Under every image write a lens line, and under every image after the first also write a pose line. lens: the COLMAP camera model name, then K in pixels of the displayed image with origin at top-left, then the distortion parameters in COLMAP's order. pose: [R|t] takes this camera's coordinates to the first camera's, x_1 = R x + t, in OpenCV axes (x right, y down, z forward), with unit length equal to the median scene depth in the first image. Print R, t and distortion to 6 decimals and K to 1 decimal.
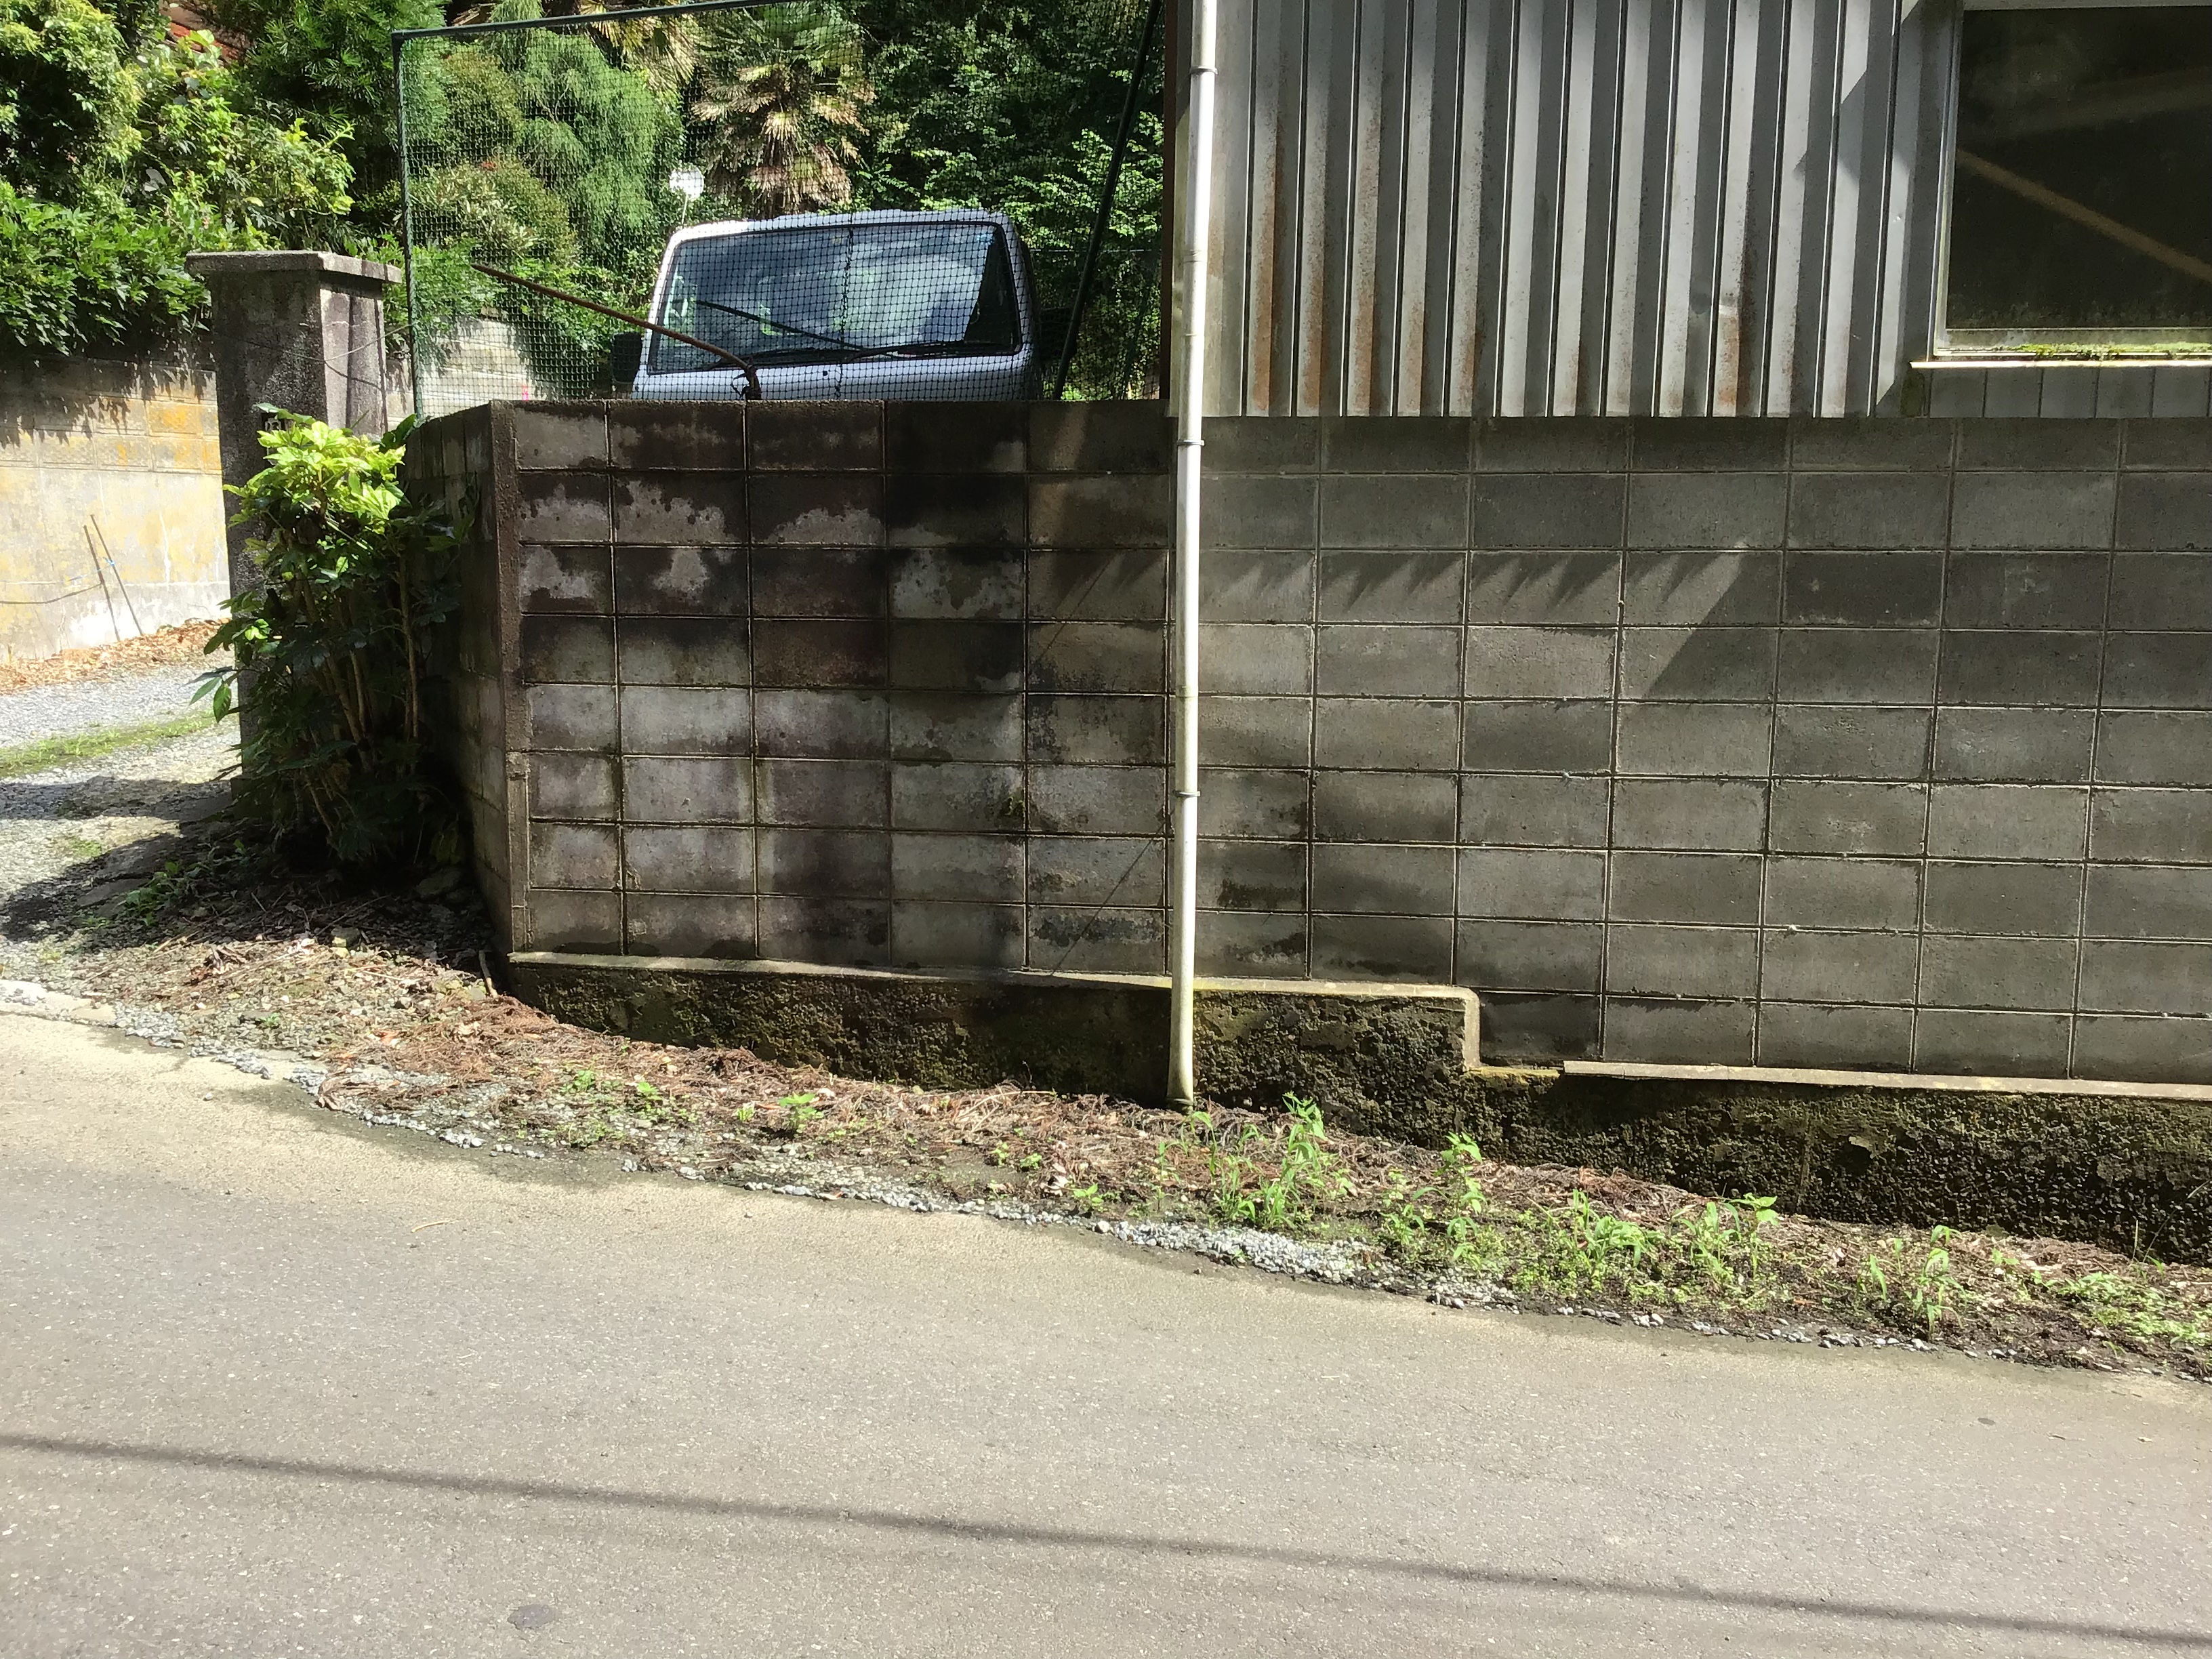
lens RADIAL K [[1978.9, 0, 1106.0], [0, 1978.9, 829.5], [0, 0, 1]] dist [0.134602, -0.275333]
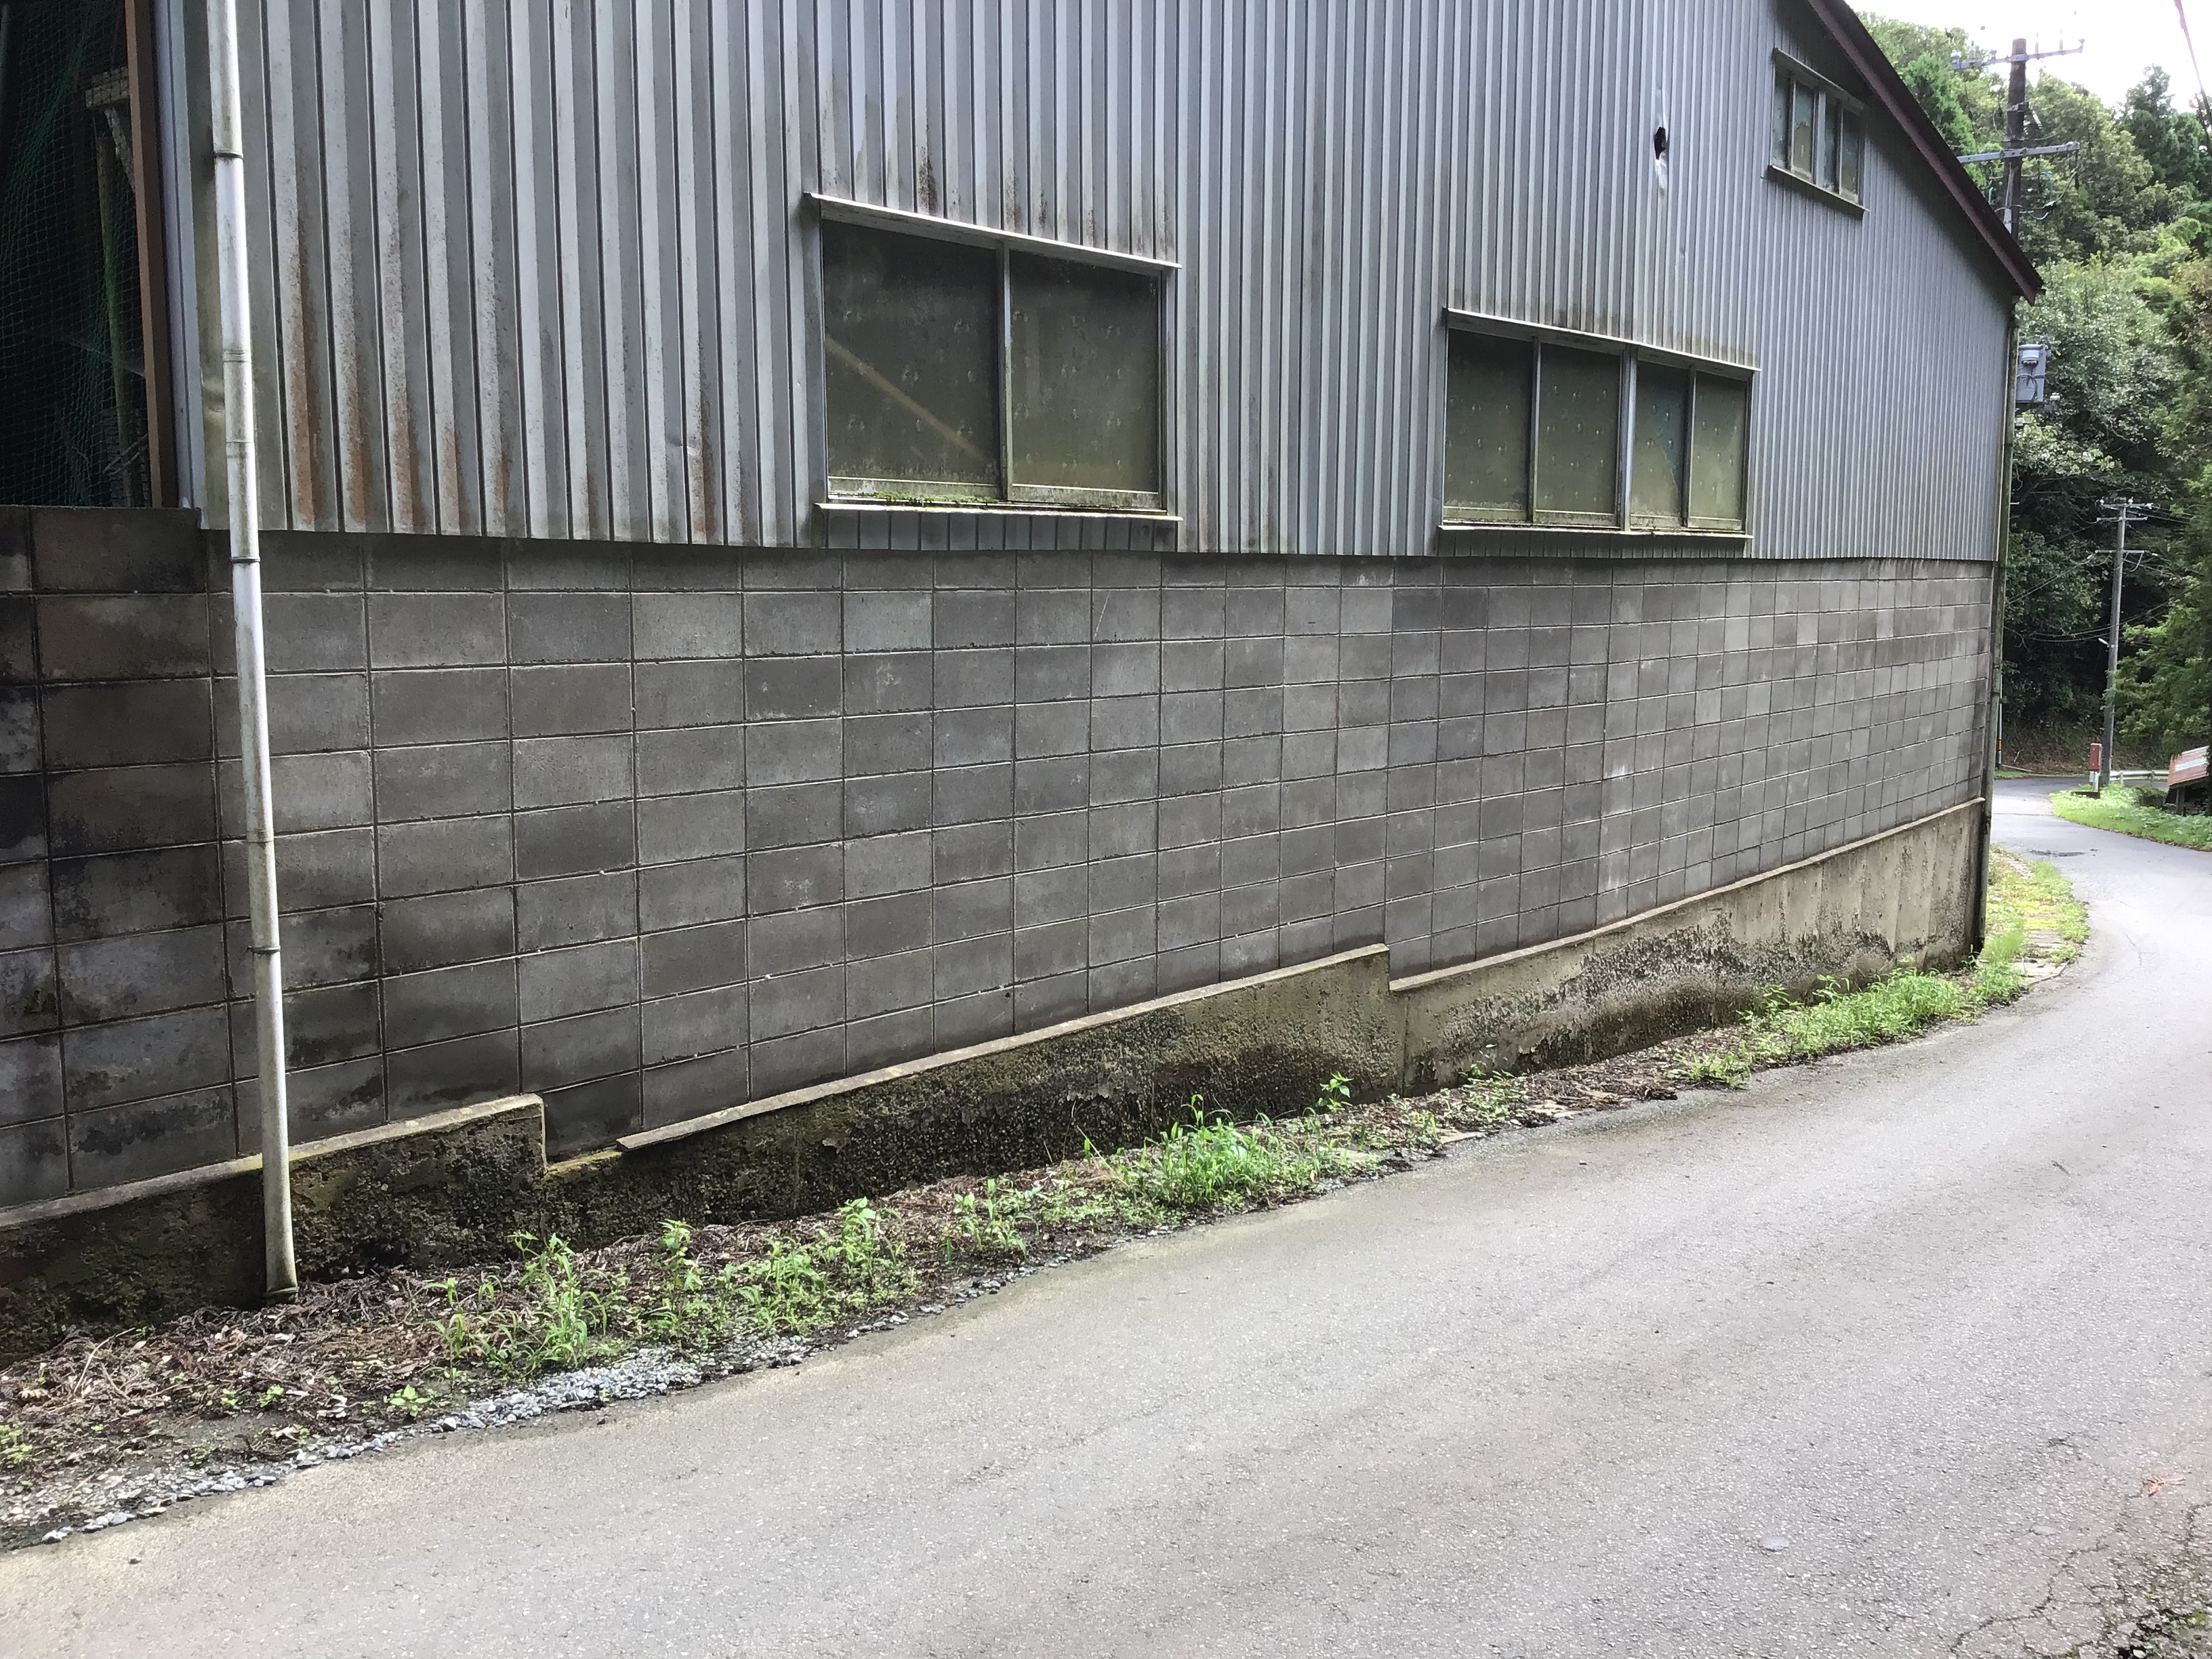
lens RADIAL K [[1978.9, 0, 1106.0], [0, 1978.9, 829.5], [0, 0, 1]] dist [0.134602, -0.275333]
pose [[0.545363, -0.112482, 0.830618, -0.498226], [0.120498, 0.991183, 0.055110, -0.075560], [-0.829494, 0.070033, 0.554108, 0.182590]]
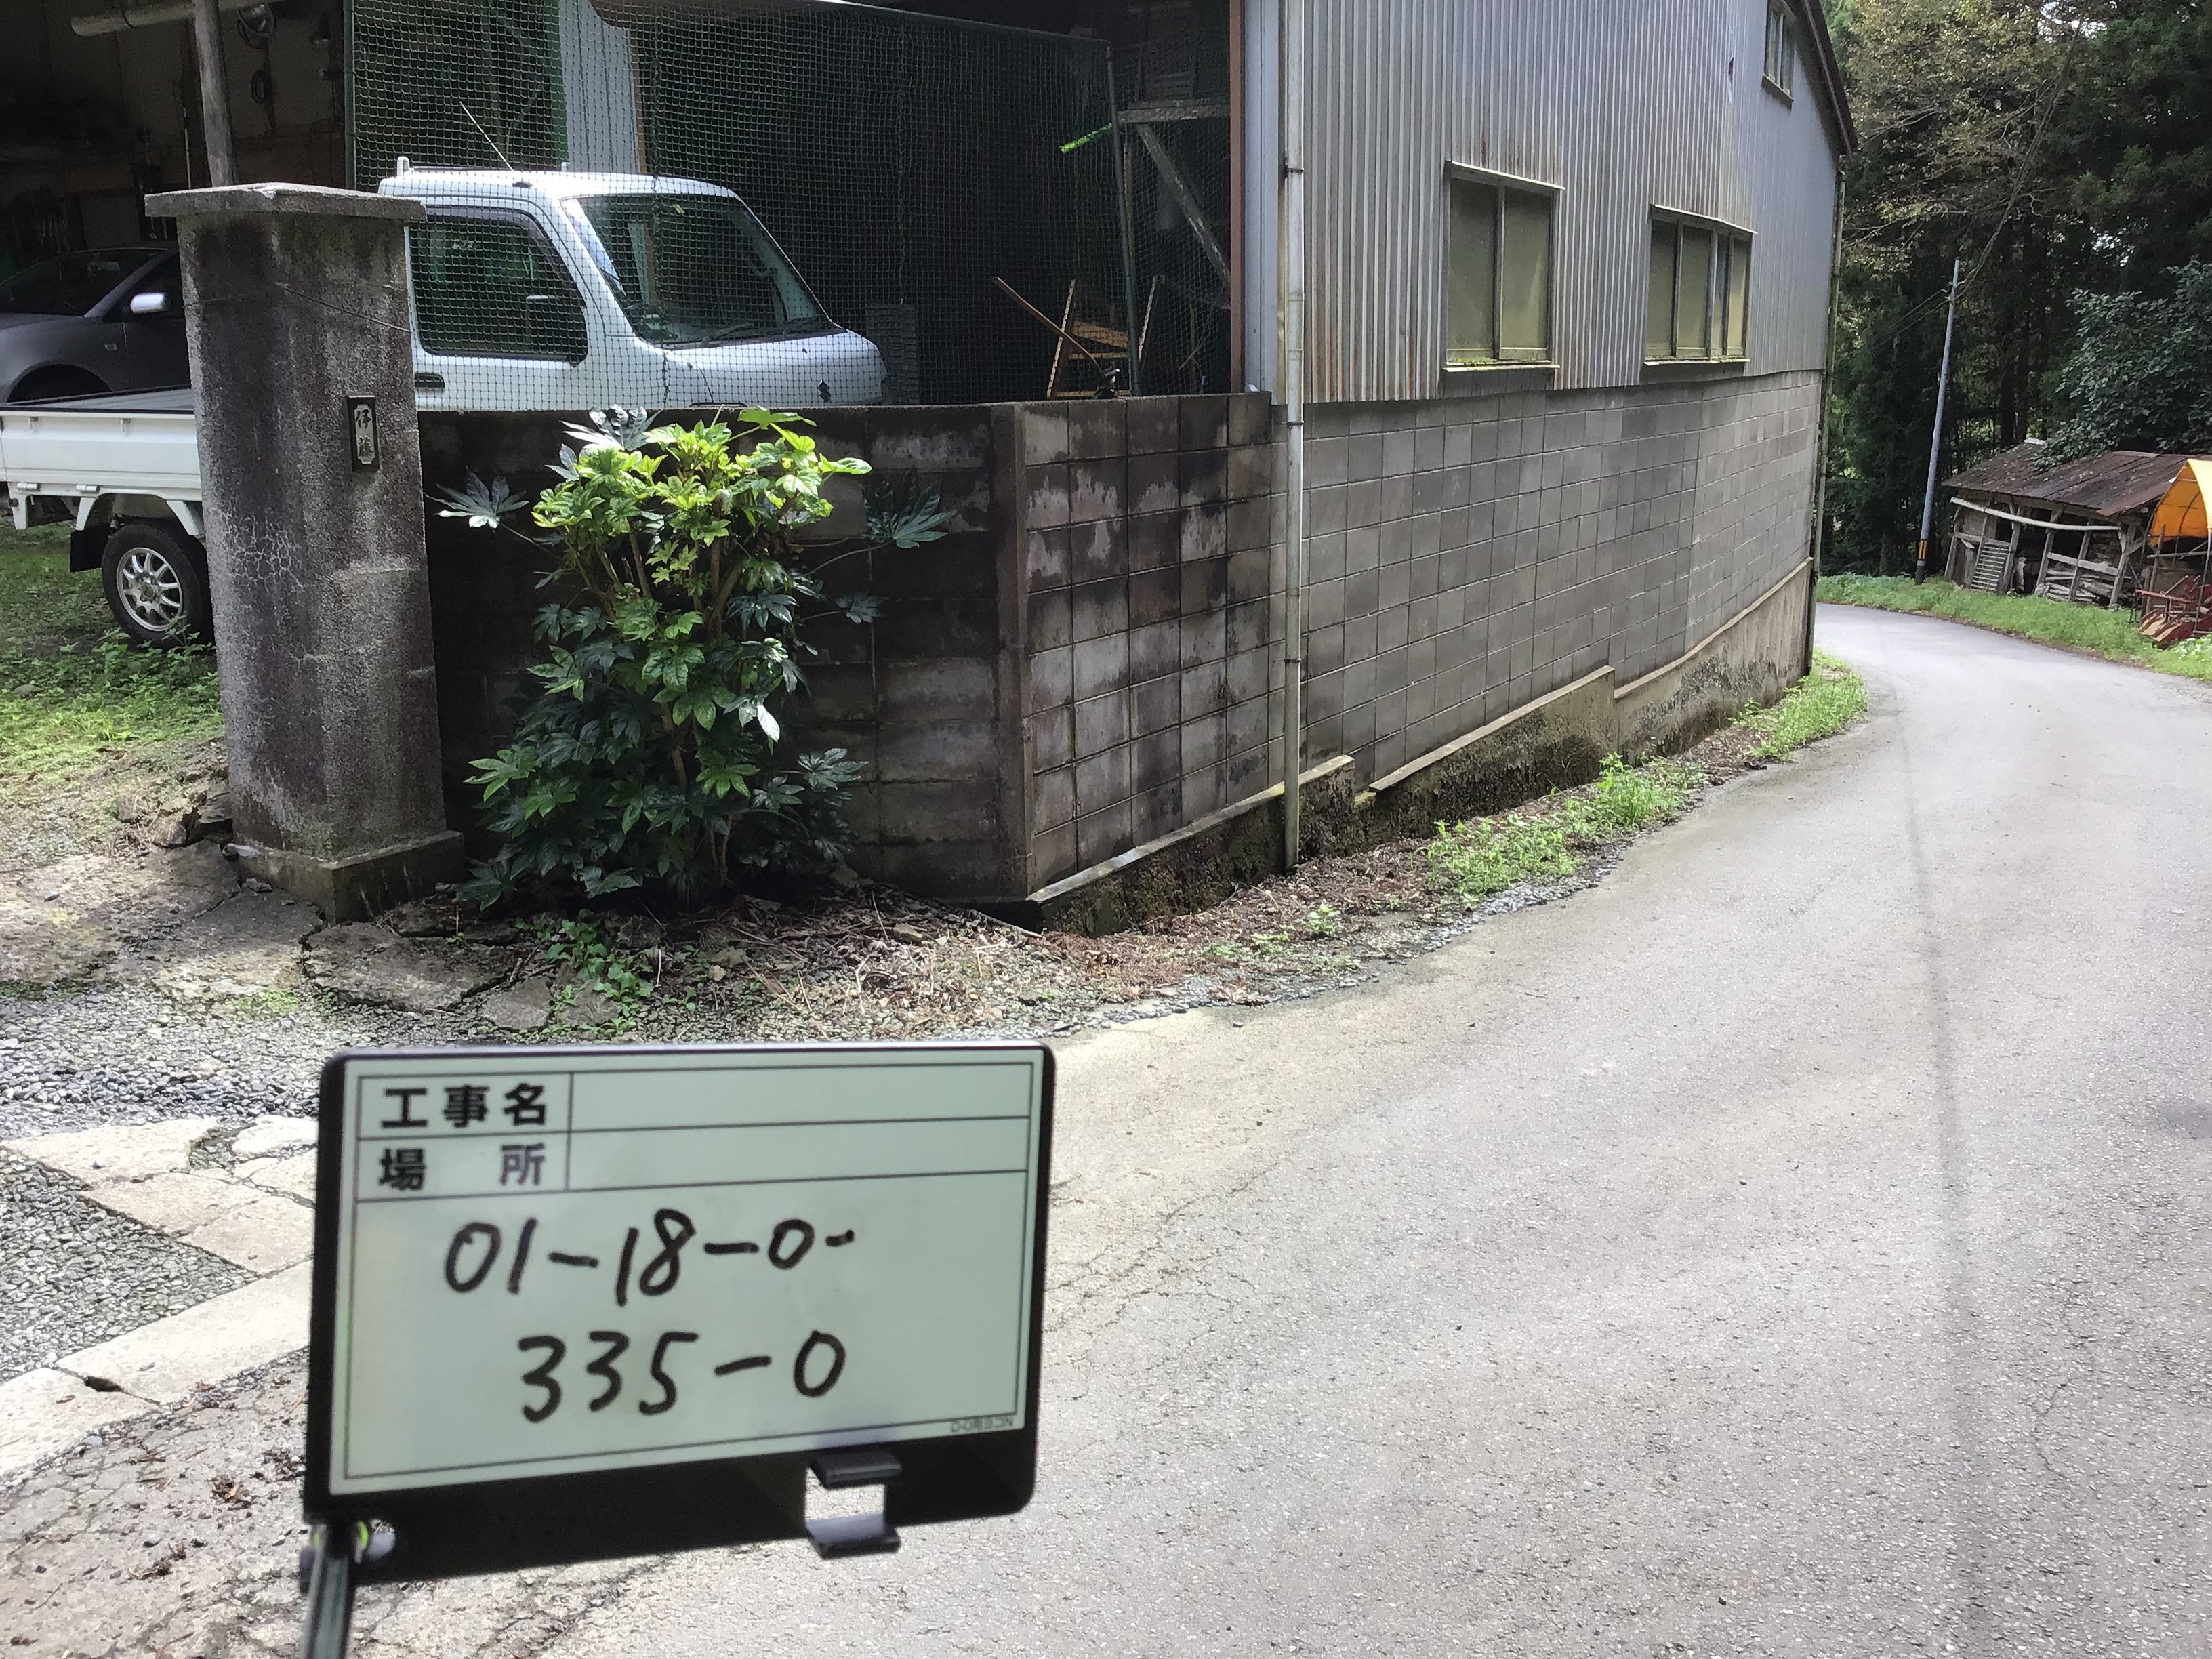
lens RADIAL K [[1978.9, 0, 1106.0], [0, 1978.9, 829.5], [0, 0, 1]] dist [0.134602, -0.275333]
pose [[0.362010, -0.221487, 0.905479, -1.385596], [0.148894, 0.972630, 0.178385, -0.180336], [-0.920206, 0.070243, 0.385080, 0.565215]]
